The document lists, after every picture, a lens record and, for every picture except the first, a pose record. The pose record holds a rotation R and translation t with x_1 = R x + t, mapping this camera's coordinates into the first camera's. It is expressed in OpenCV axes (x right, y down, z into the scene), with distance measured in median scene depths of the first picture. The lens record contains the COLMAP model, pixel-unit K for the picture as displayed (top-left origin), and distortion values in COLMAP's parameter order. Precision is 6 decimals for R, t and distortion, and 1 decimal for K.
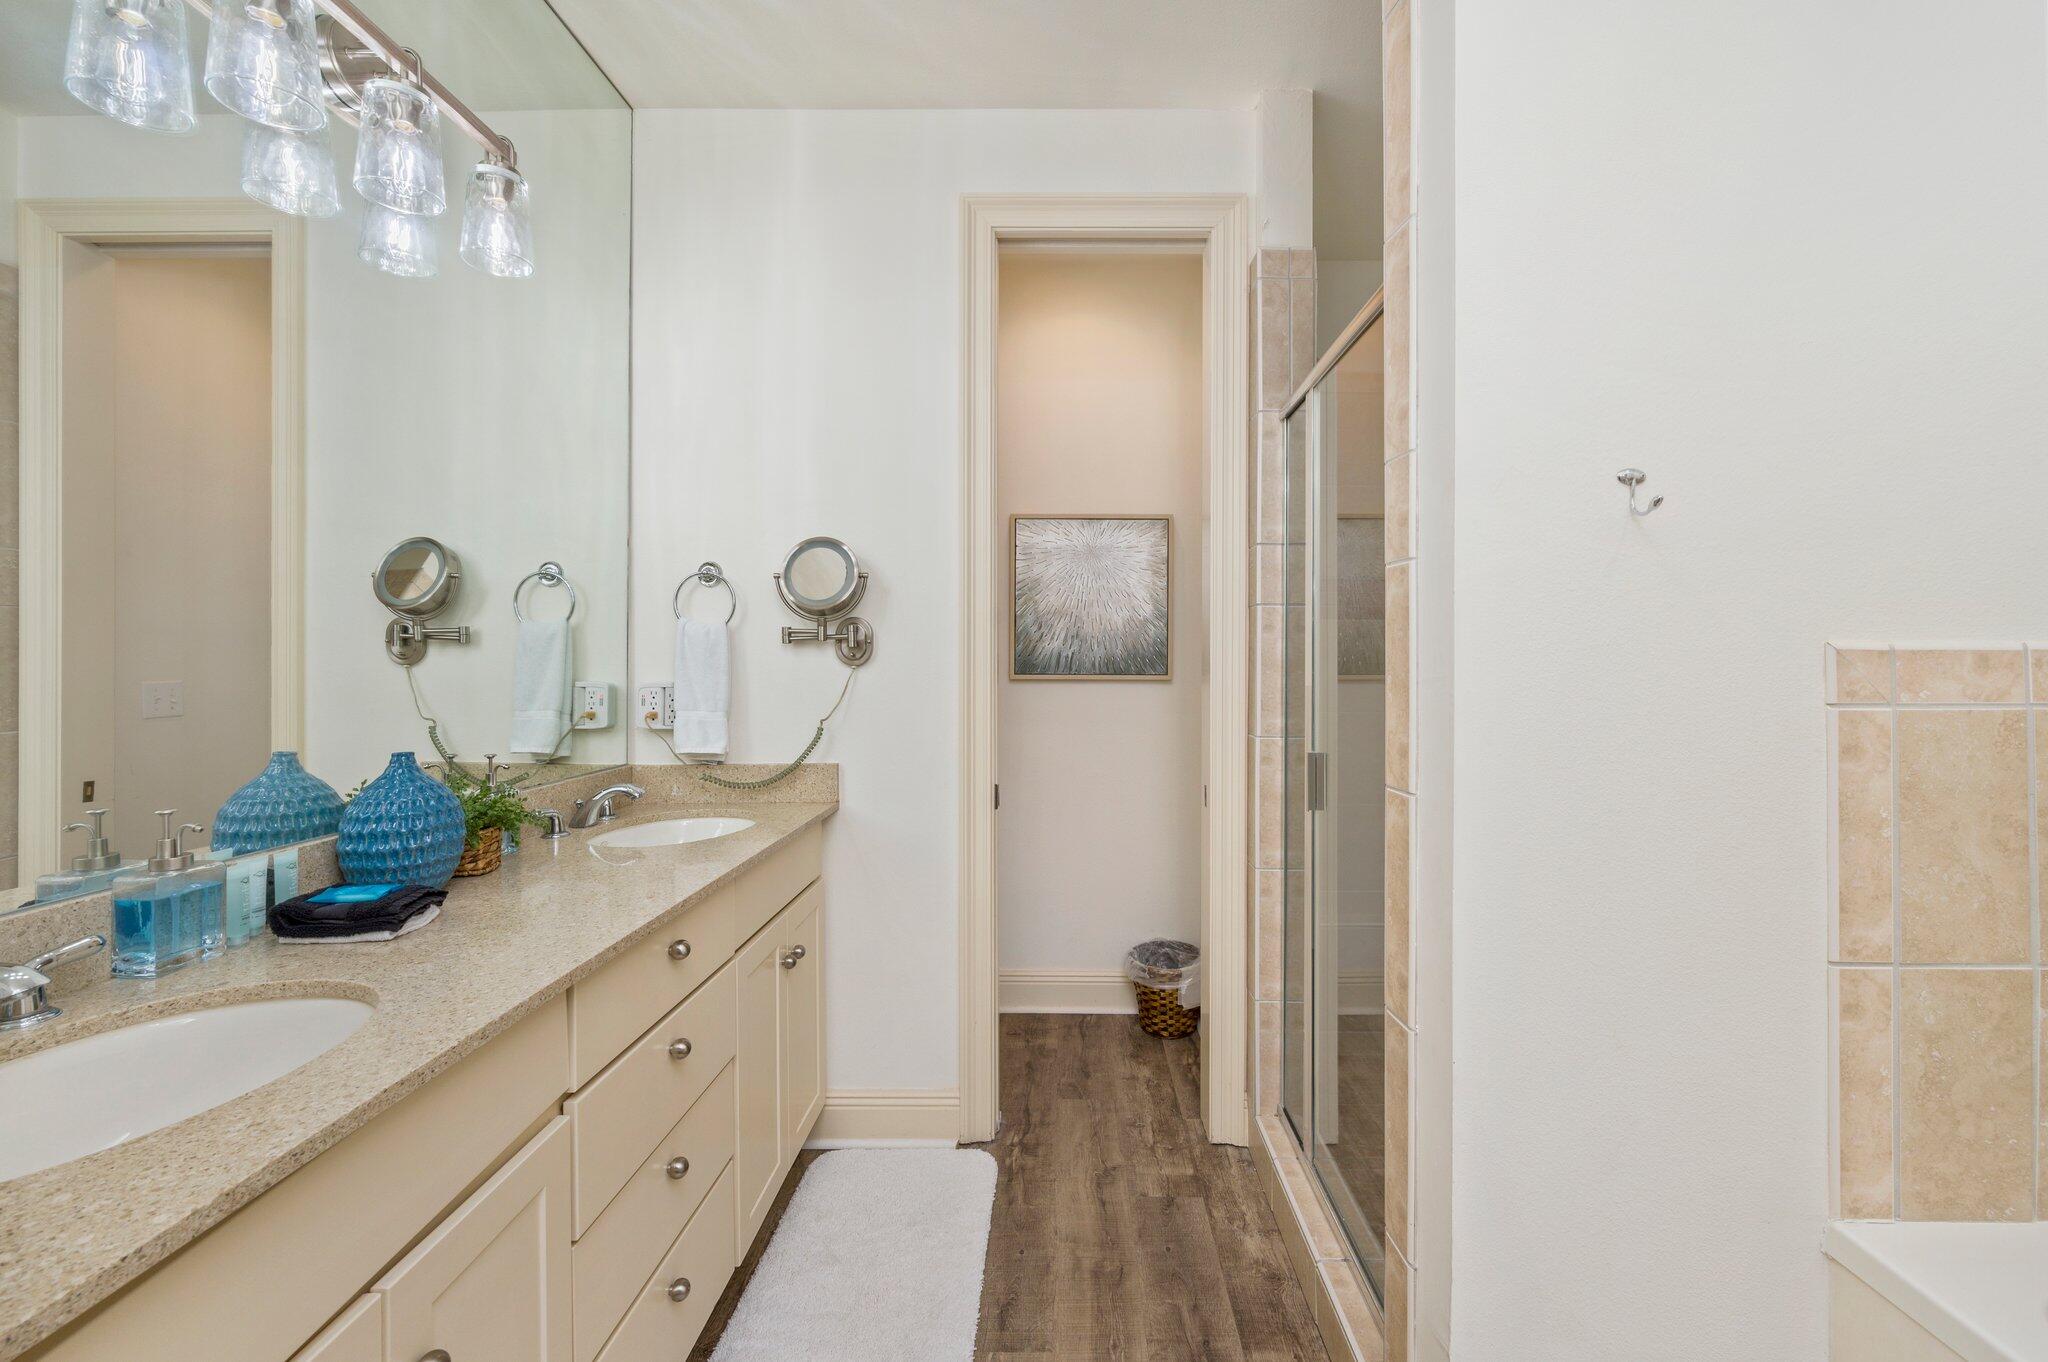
lens RADIAL K [[828.3, 0, 1027.1], [0, 828.3, 683.2], [0, 0, 1]] dist [0.002696, -0.000501]
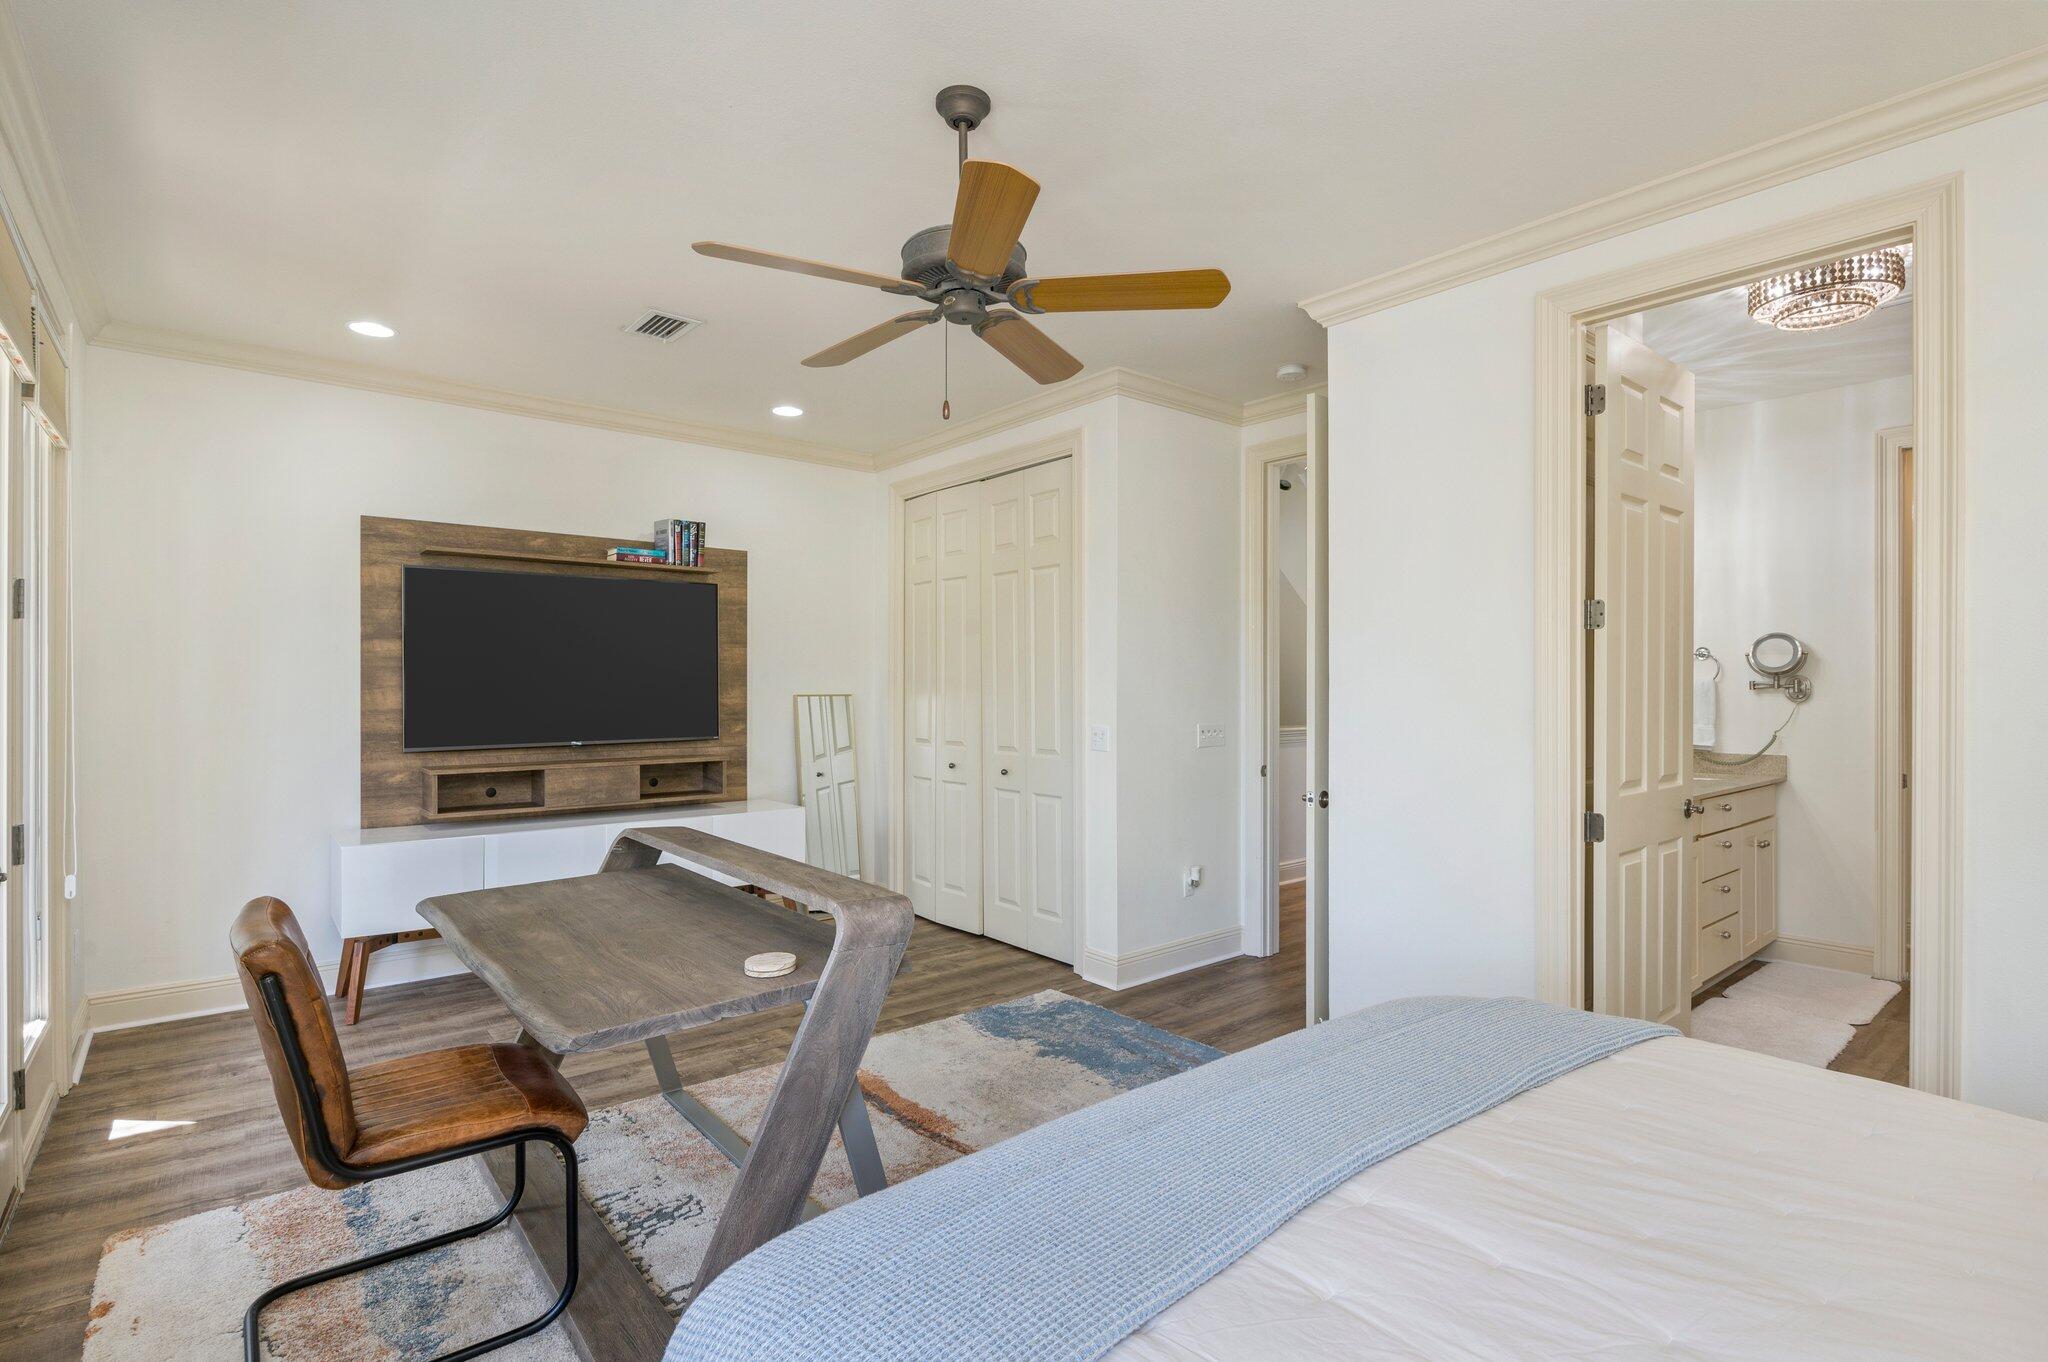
lens RADIAL K [[992.9, 0, 1013.8], [0, 992.9, 684.2], [0, 0, 1]] dist [0.004093, 0.000427]
pose [[0.659298, 0.003673, -0.751873, 0.300212], [-0.000322, 0.999989, 0.004603, -0.070507], [0.751881, -0.002793, 0.659292, -1.739048]]
